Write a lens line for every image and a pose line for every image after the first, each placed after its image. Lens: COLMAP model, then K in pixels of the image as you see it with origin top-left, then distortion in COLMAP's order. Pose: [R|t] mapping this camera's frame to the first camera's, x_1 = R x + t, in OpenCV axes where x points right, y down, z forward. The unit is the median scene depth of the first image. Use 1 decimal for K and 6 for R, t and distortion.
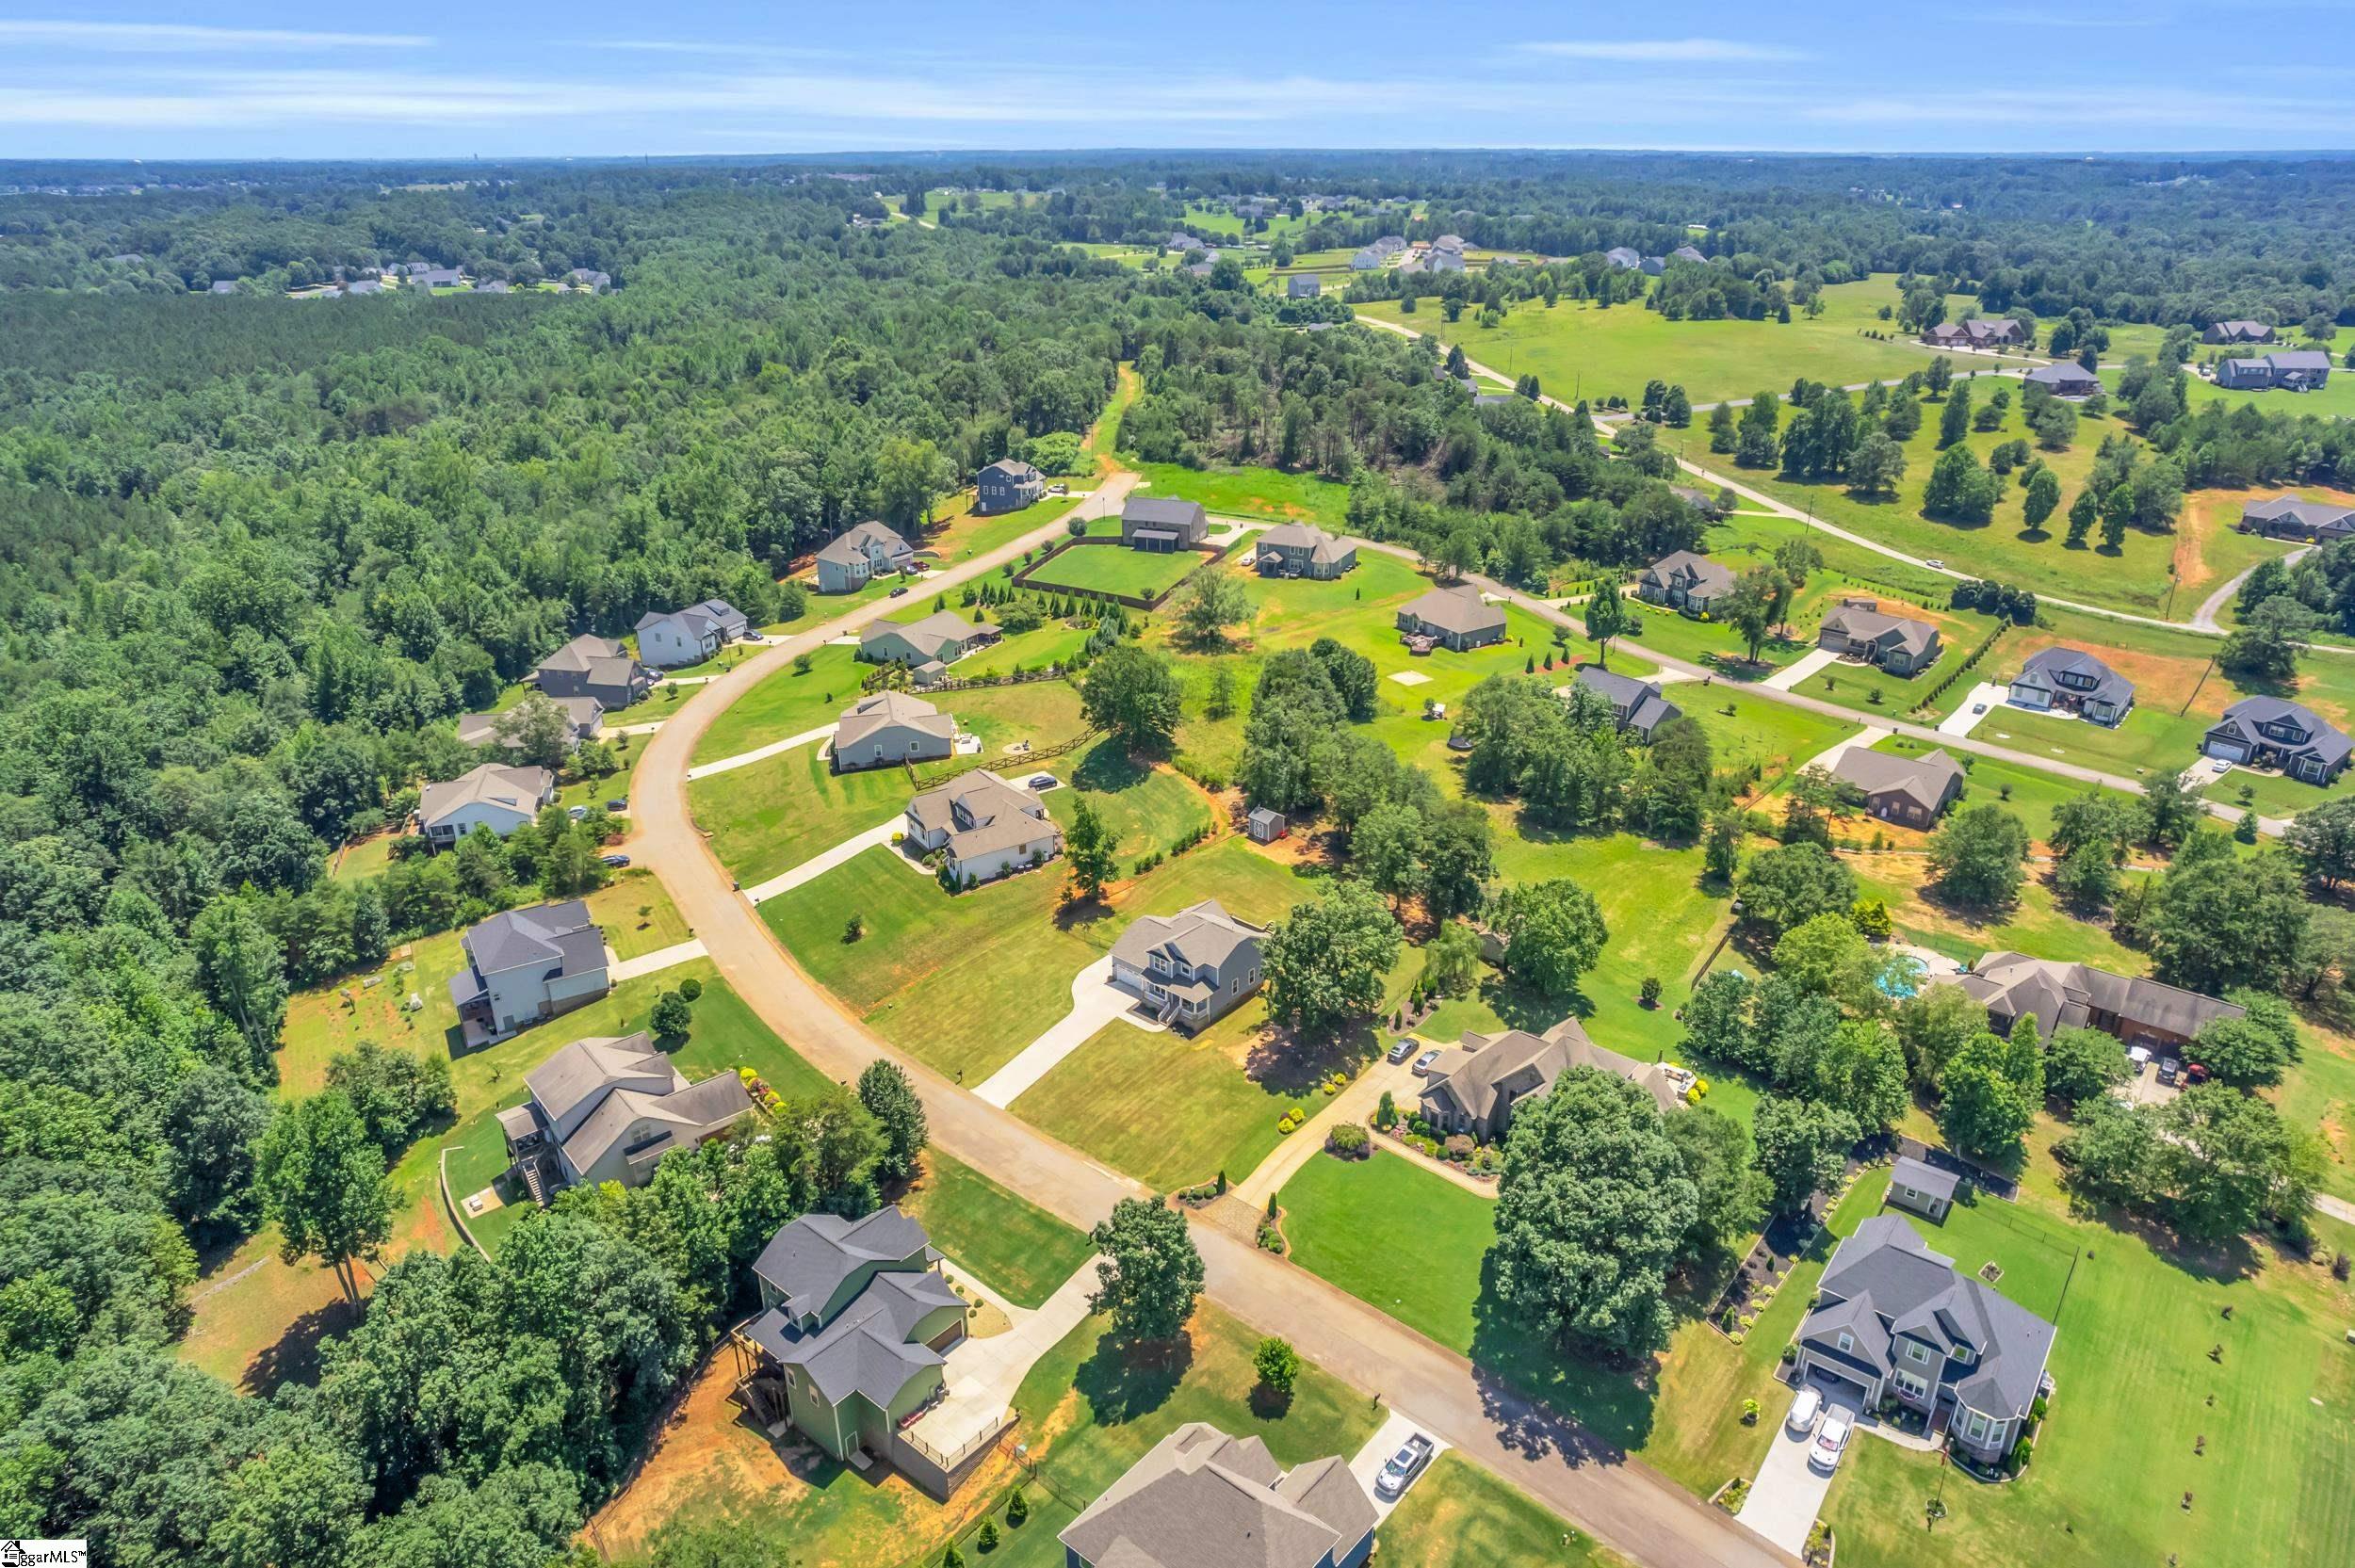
lens RADIAL K [[1488.3, 0, 1190.0], [0, 1488.3, 835.3], [0, 0, 1]] dist [-0.070547, 0.062749]
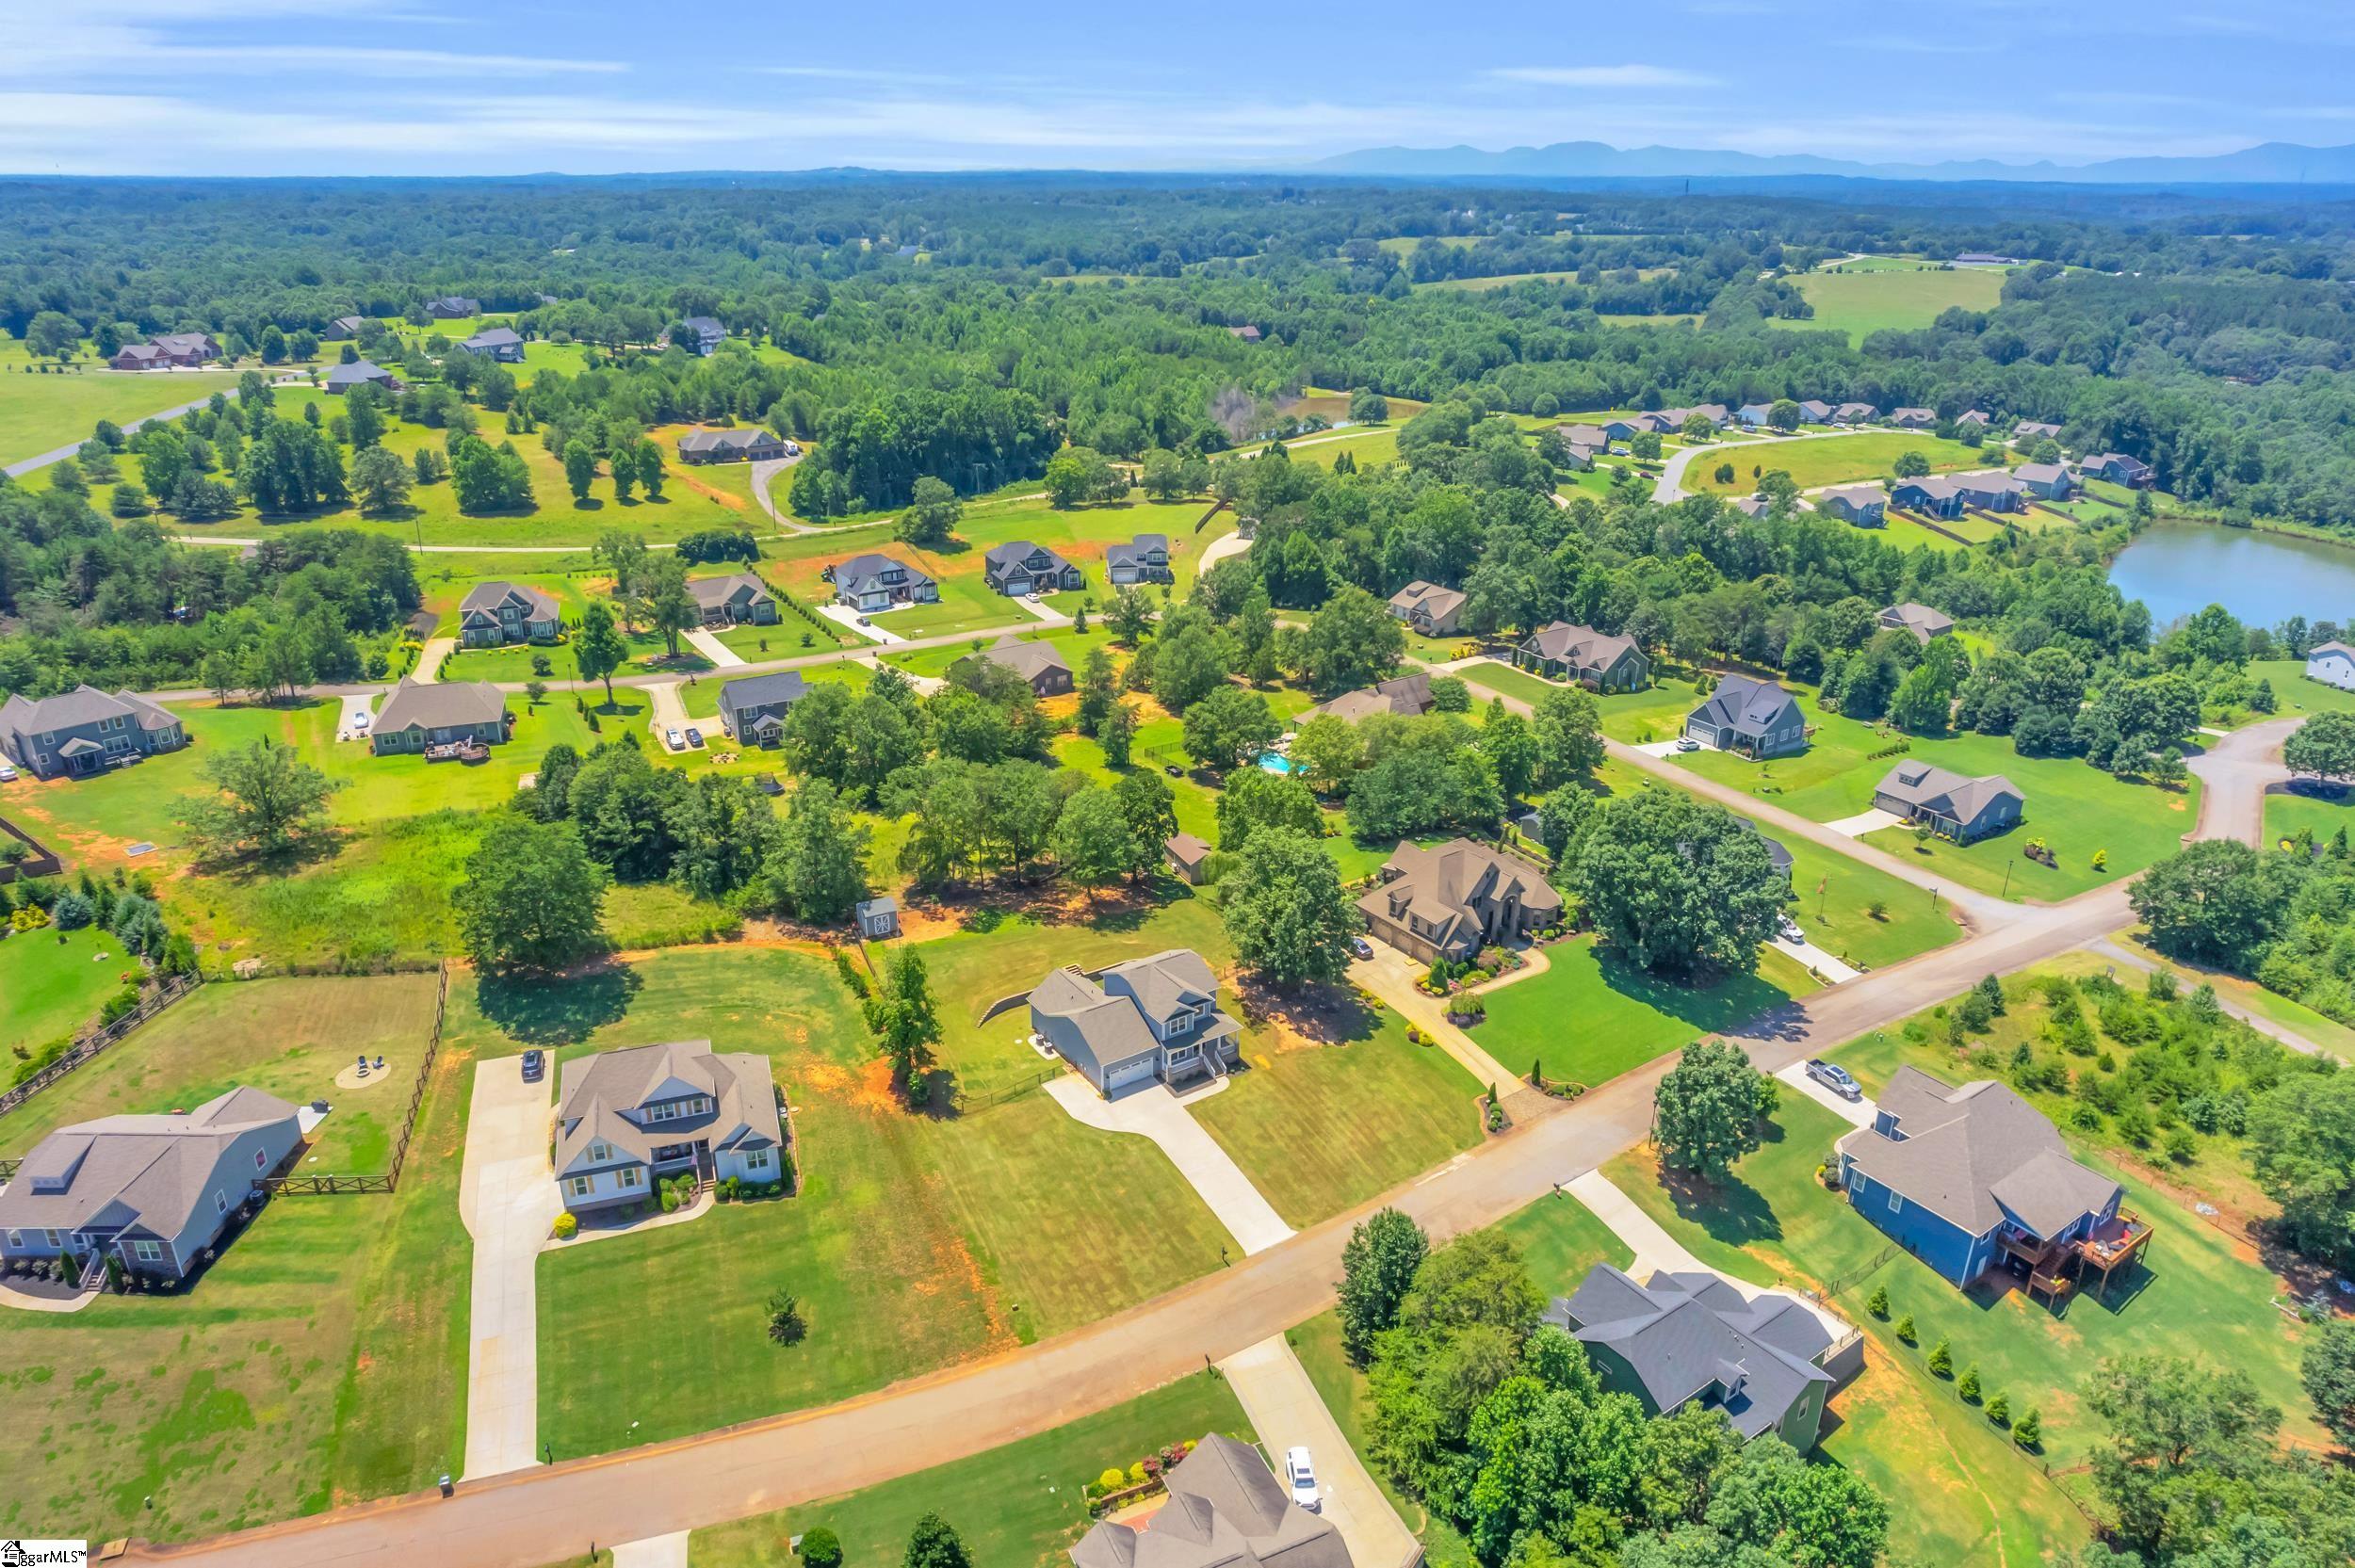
lens RADIAL K [[1523.4, 0, 1191.0], [0, 1523.4, 782.9], [0, 0, 1]] dist [-0.099973, 0.106052]
pose [[0.260448, -0.361336, 0.895323, -0.634861], [0.408008, 0.881646, 0.237127, -0.203354], [-0.875041, 0.303540, 0.377051, 0.527490]]
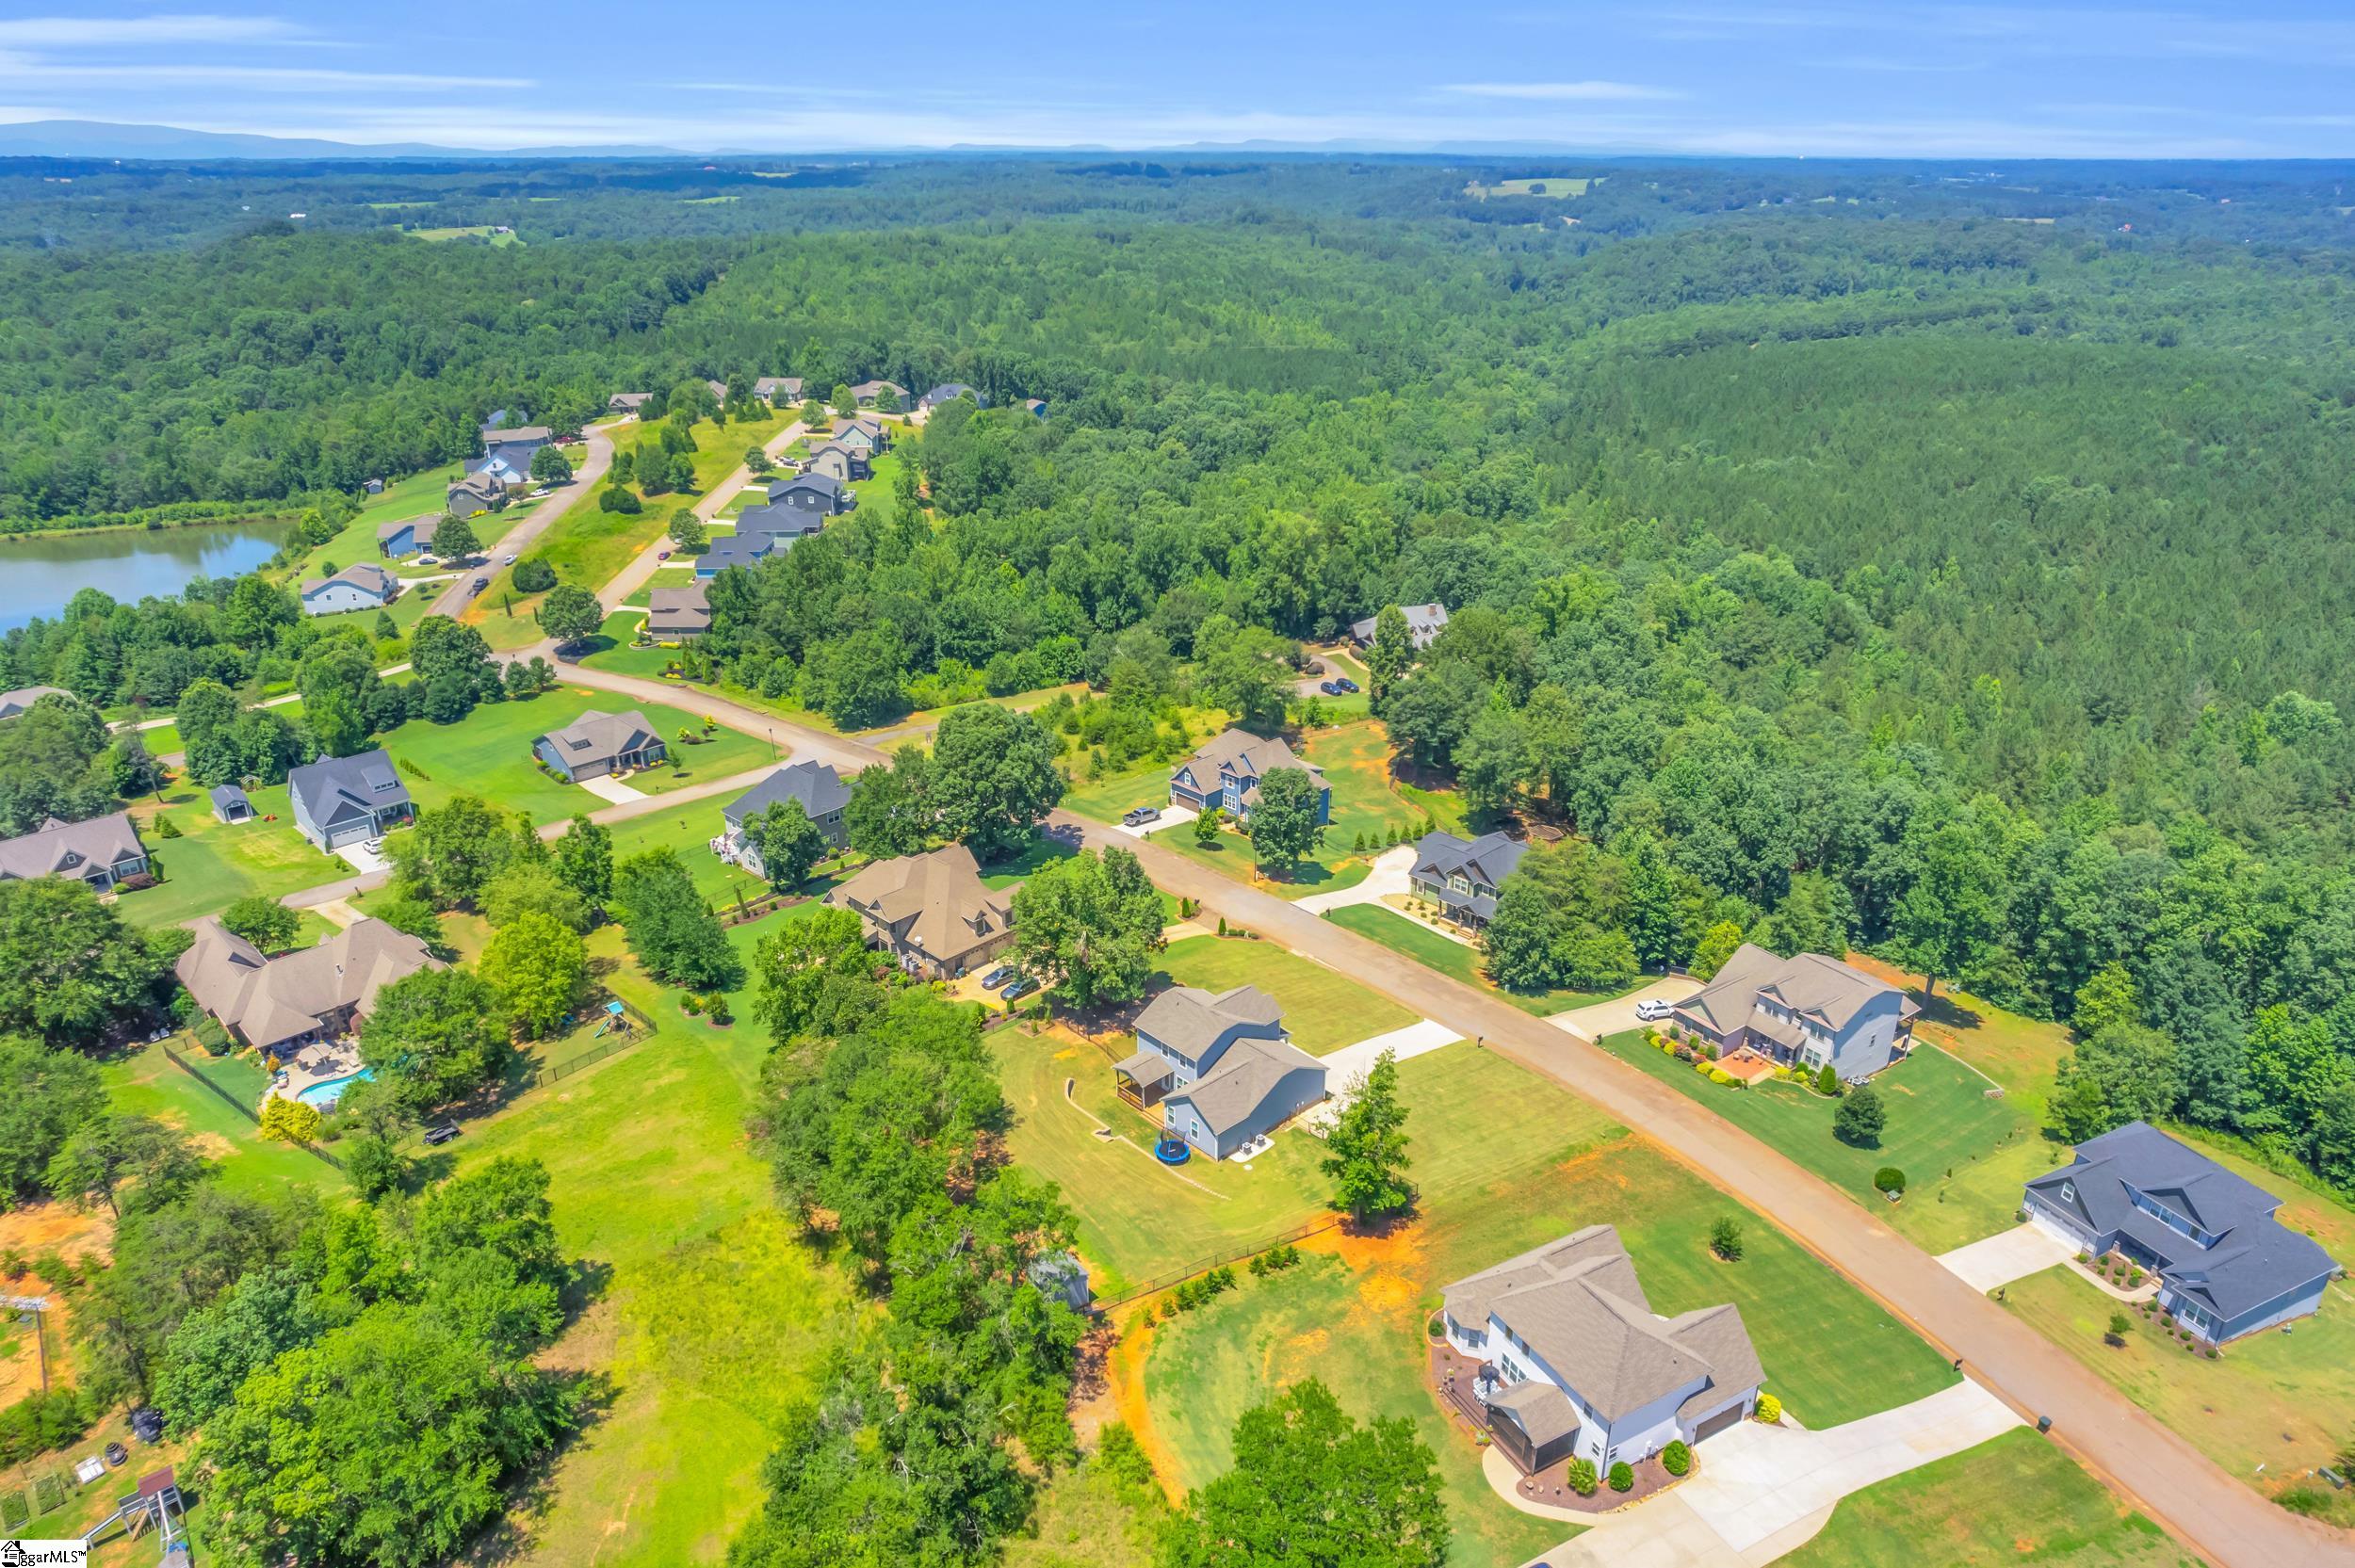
lens RADIAL K [[1488.3, 0, 1190.0], [0, 1488.3, 835.3], [0, 0, 1]] dist [-0.070547, 0.062749]
pose [[-0.996048, -0.037368, 0.080570, -0.034902], [0.037617, 0.644291, 0.763855, -0.537073], [-0.080454, 0.763867, -0.640339, 1.246289]]
